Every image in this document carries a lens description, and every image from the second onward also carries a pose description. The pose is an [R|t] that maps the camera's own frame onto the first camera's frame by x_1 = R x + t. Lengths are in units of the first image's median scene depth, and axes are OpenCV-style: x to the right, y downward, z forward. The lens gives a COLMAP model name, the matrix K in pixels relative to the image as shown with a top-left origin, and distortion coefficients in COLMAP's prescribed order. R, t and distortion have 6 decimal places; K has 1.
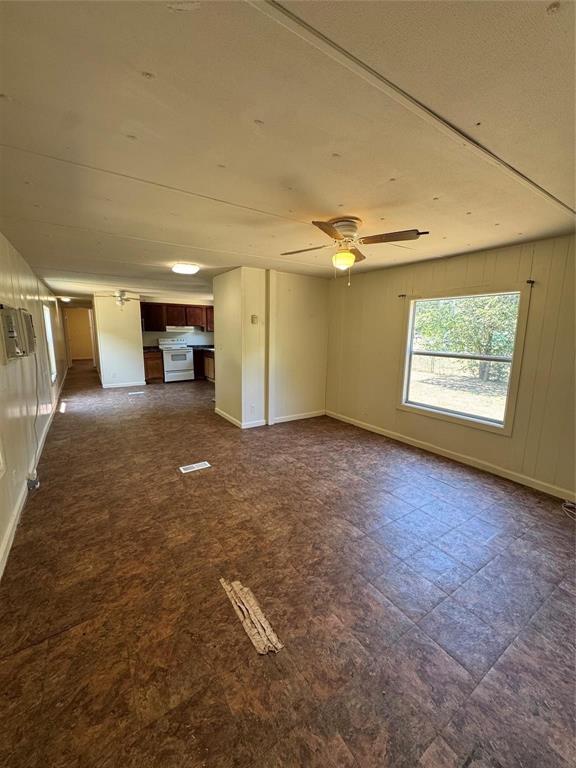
lens RADIAL K [[305.4, 0, 284.8], [0, 305.4, 384.1], [0, 0, 1]] dist [-0.001119, 0.000048]
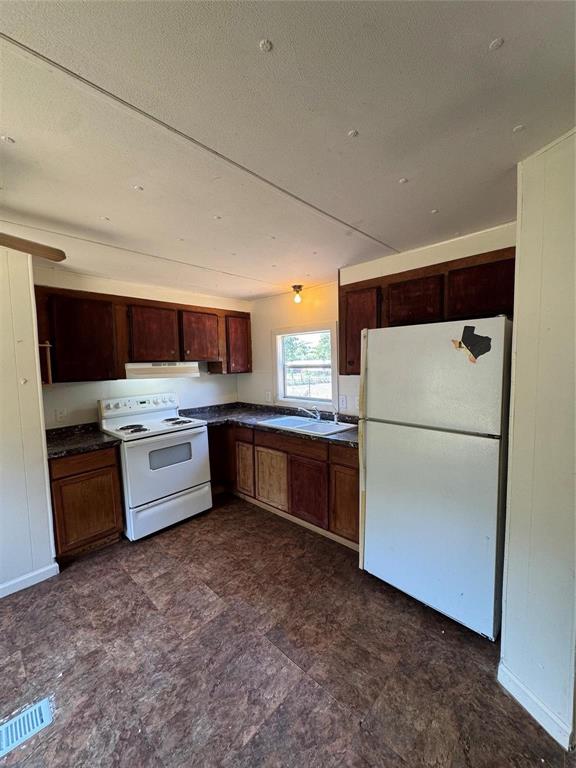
lens RADIAL K [[305.4, 0, 292.4], [0, 305.4, 384.1], [0, 0, 1]] dist [-0.001119, 0.000048]
pose [[0.969696, -0.046544, 0.239842, -0.288101], [0.067100, 0.994672, -0.078263, -0.127898], [-0.234921, 0.091985, 0.967652, 0.624504]]
